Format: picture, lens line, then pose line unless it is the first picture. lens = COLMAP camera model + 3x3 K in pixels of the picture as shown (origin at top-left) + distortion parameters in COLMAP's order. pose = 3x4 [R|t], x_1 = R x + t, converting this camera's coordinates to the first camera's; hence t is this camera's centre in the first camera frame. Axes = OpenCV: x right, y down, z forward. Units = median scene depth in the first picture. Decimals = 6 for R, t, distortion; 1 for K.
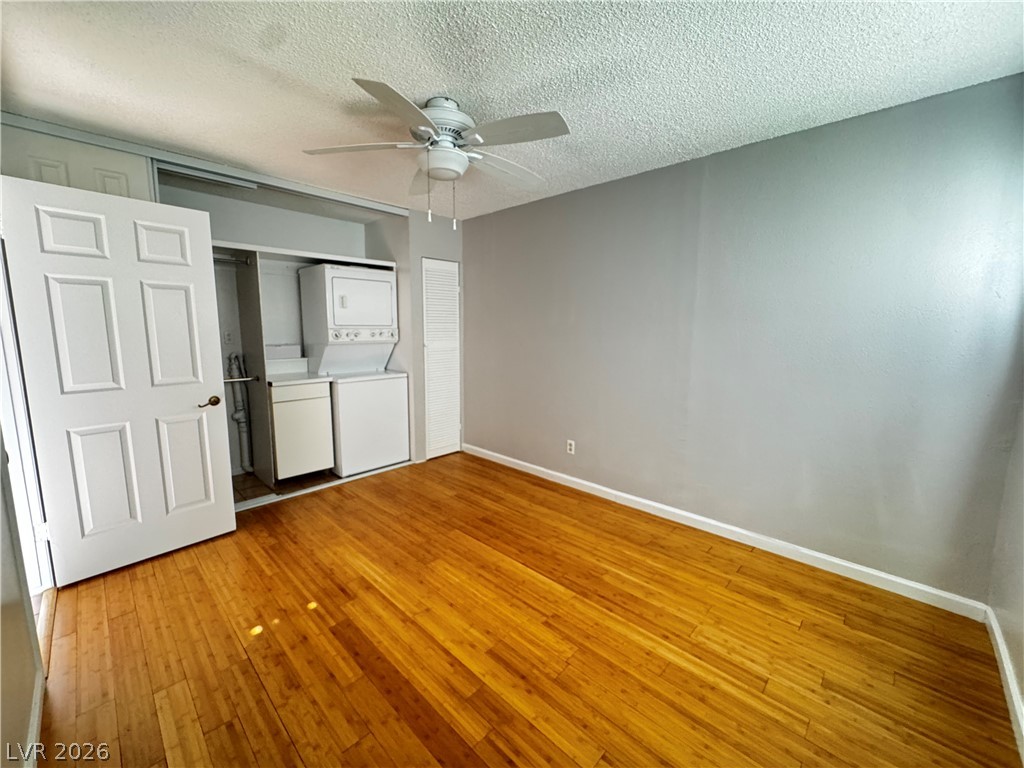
lens RADIAL K [[410.8, 0, 516.5], [0, 410.8, 380.9], [0, 0, 1]] dist [-0.005032, -0.000597]
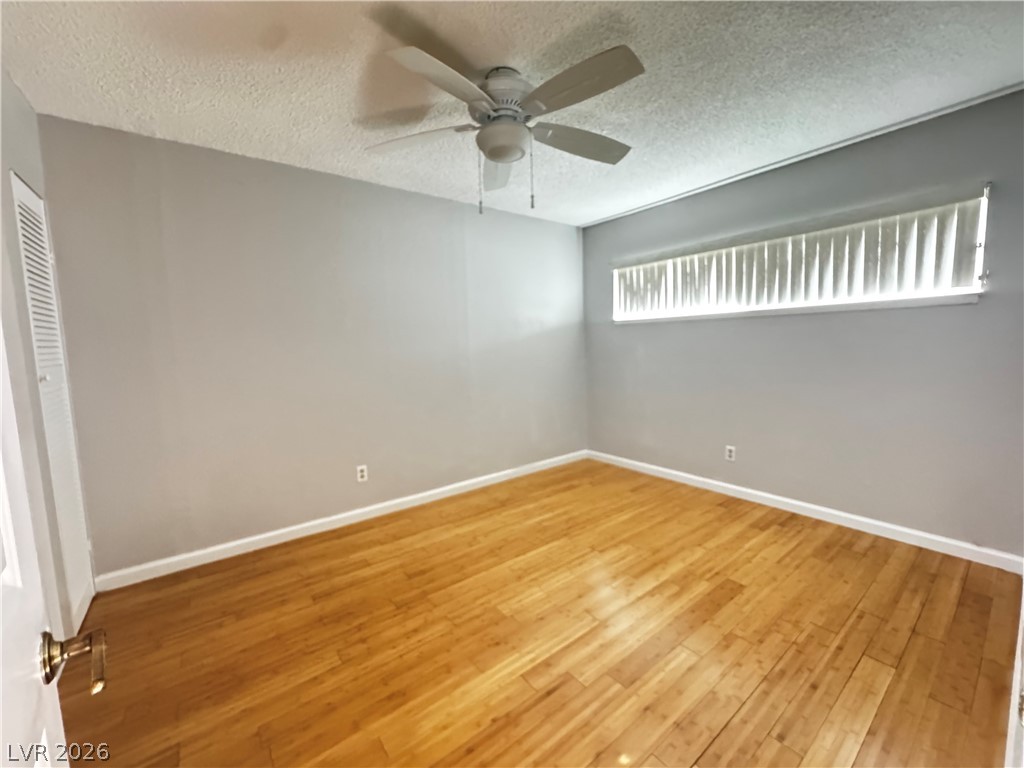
lens RADIAL K [[410.8, 0, 509.0], [0, 410.8, 380.9], [0, 0, 1]] dist [-0.005032, -0.000597]
pose [[0.165161, -0.104925, 0.980669, -1.003796], [0.156218, 0.984556, 0.079031, -0.078686], [-0.973816, 0.140145, 0.179001, 0.813694]]
